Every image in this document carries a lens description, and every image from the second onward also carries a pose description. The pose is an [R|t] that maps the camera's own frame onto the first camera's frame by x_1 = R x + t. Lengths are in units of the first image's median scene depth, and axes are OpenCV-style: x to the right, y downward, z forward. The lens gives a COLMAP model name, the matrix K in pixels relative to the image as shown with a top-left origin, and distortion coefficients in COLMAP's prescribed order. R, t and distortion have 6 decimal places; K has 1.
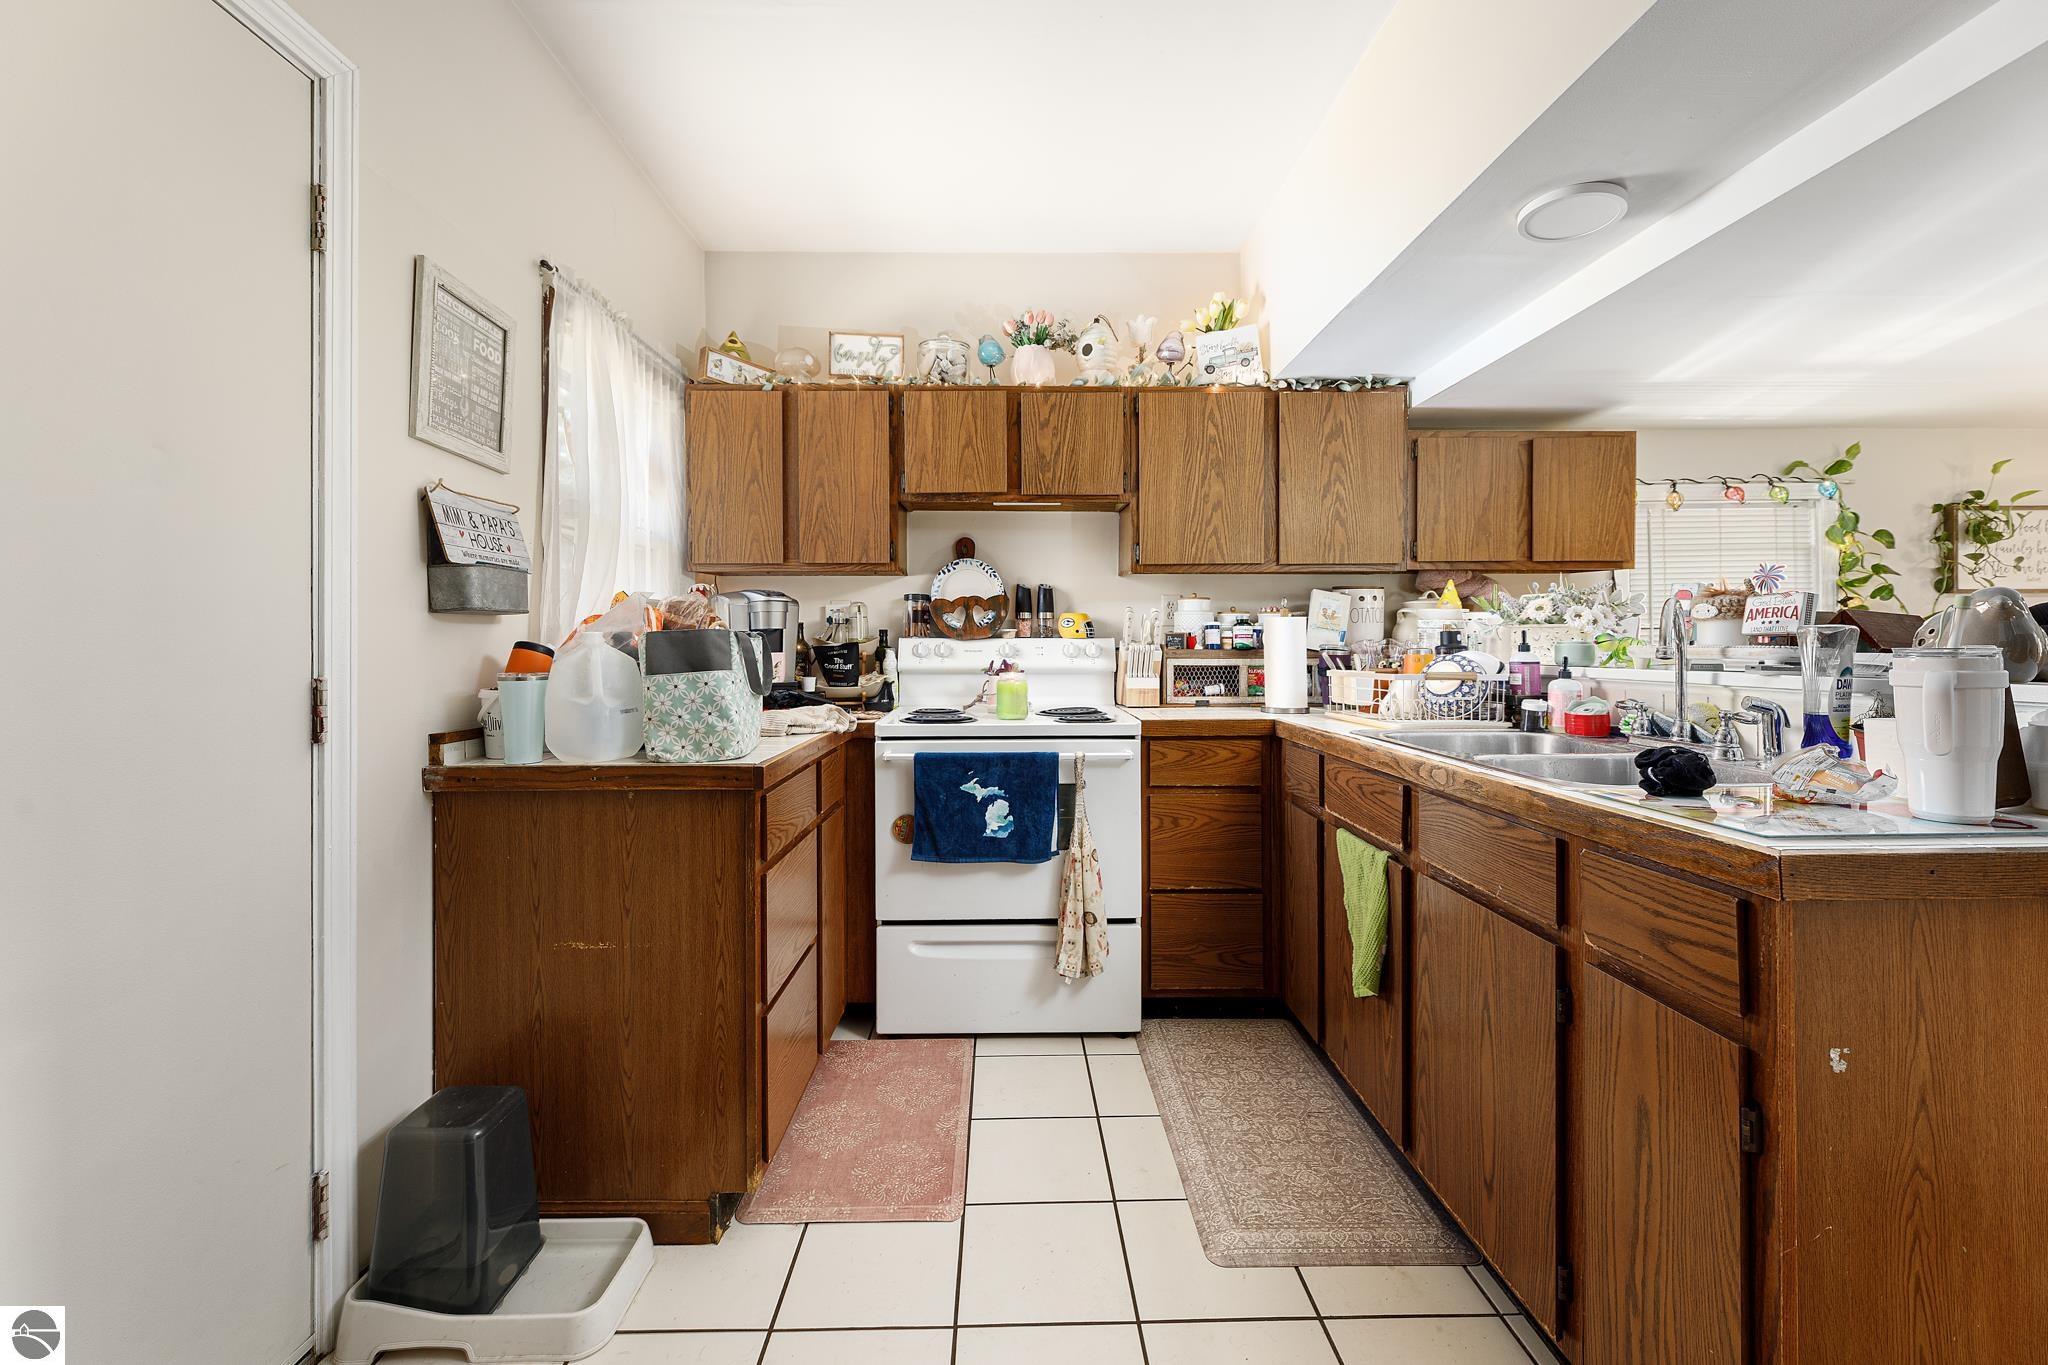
lens RADIAL K [[843.9, 0, 1033.7], [0, 843.9, 678.8], [0, 0, 1]] dist [-0.001130, -0.000493]
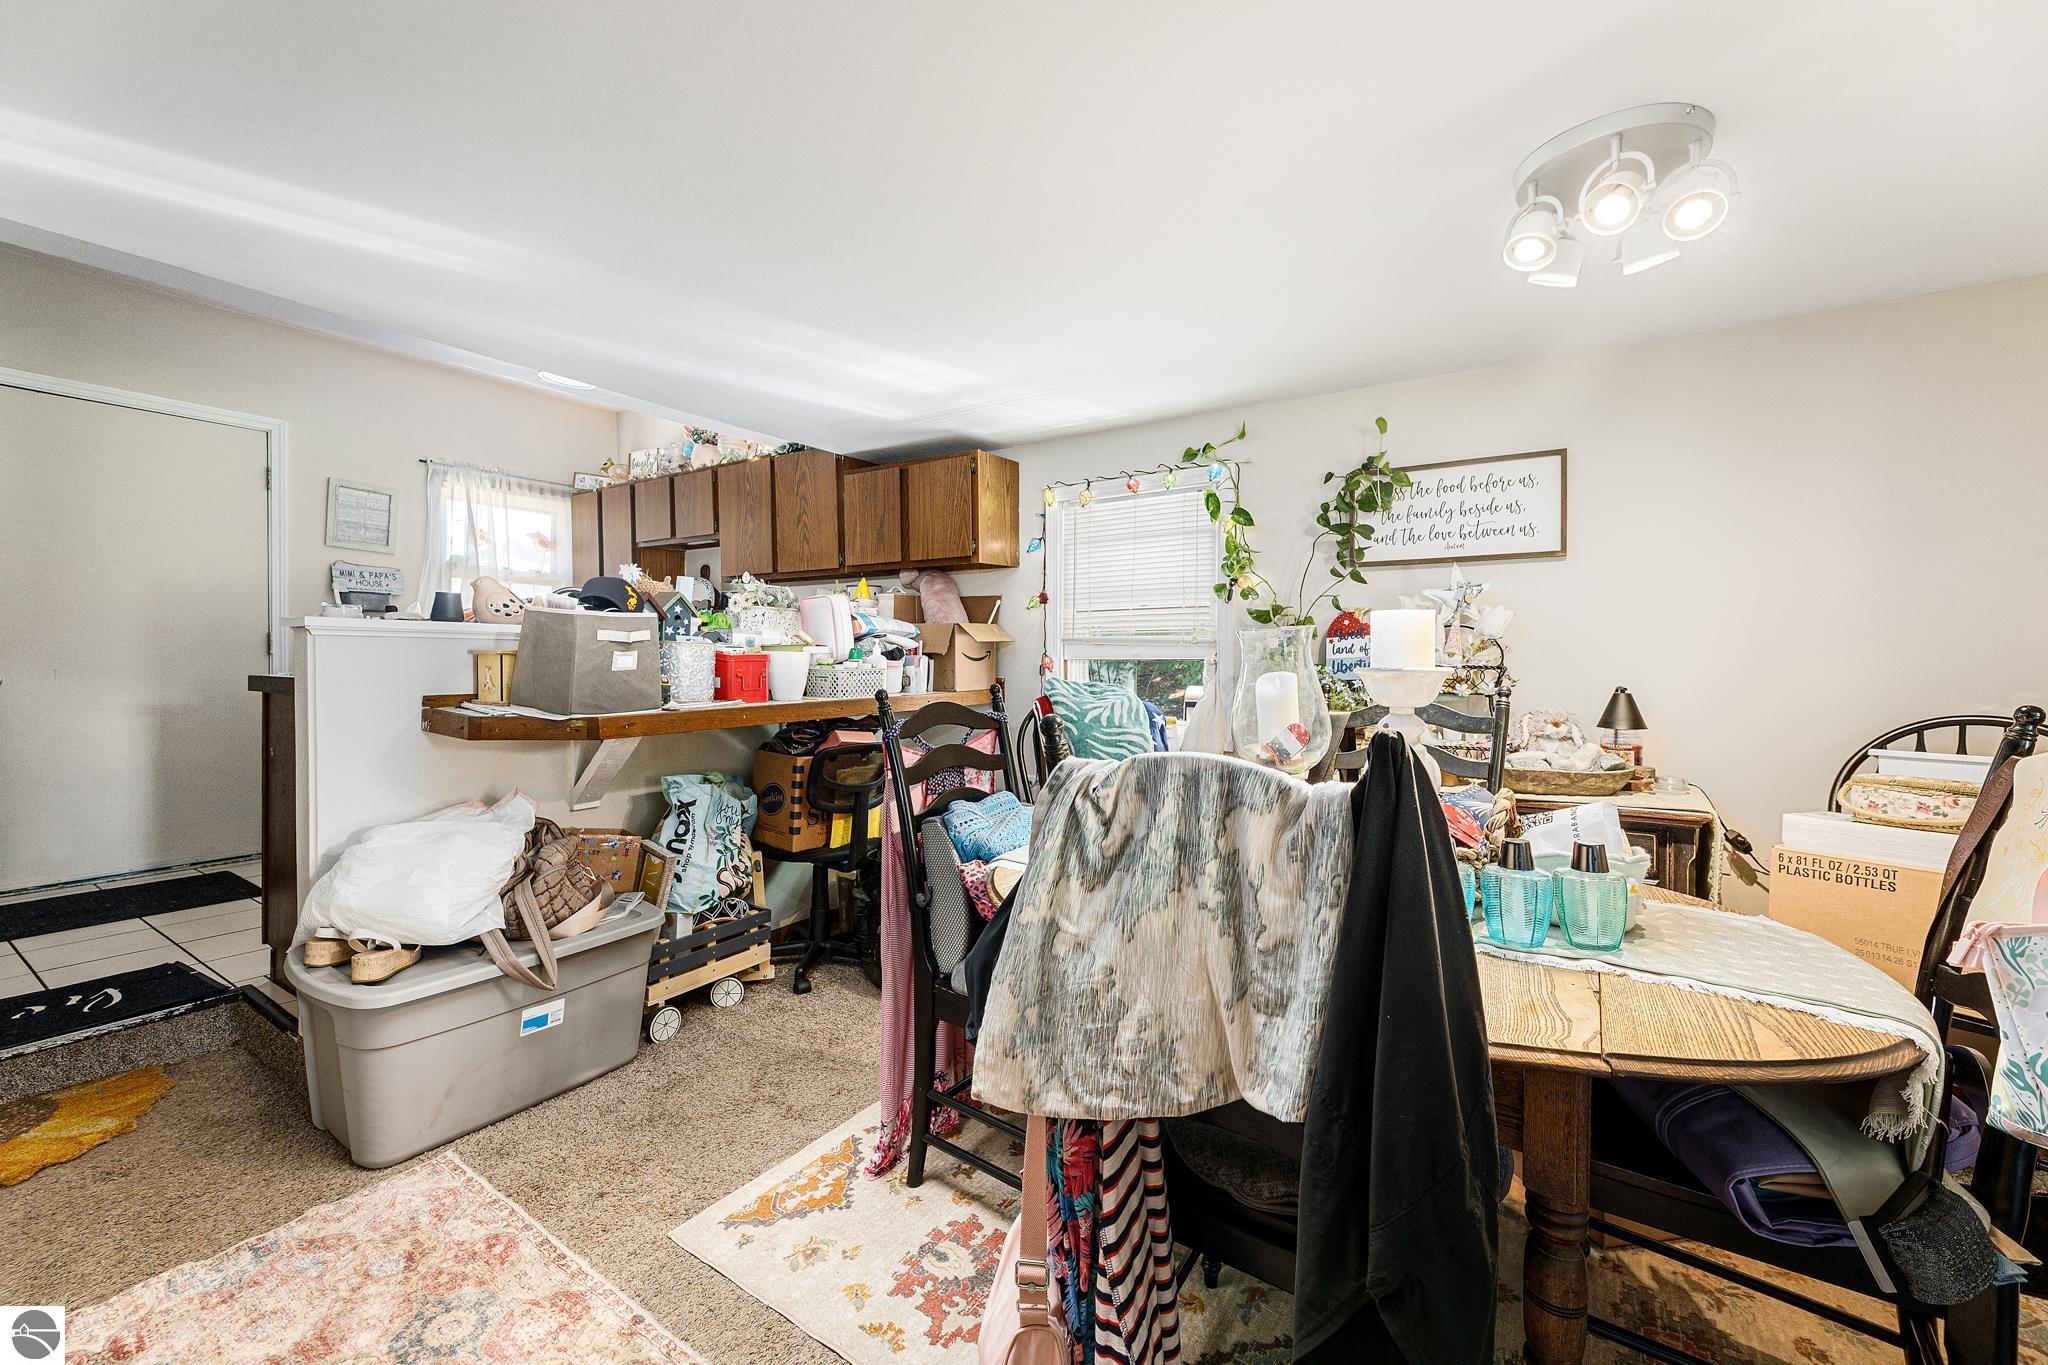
lens RADIAL K [[843.9, 0, 1033.7], [0, 843.9, 678.8], [0, 0, 1]] dist [-0.001130, -0.000493]
pose [[0.827940, 0.022507, -0.560366, 1.499781], [-0.032262, 0.999451, -0.007524, 0.046643], [0.559889, 0.024308, 0.828211, 0.033838]]
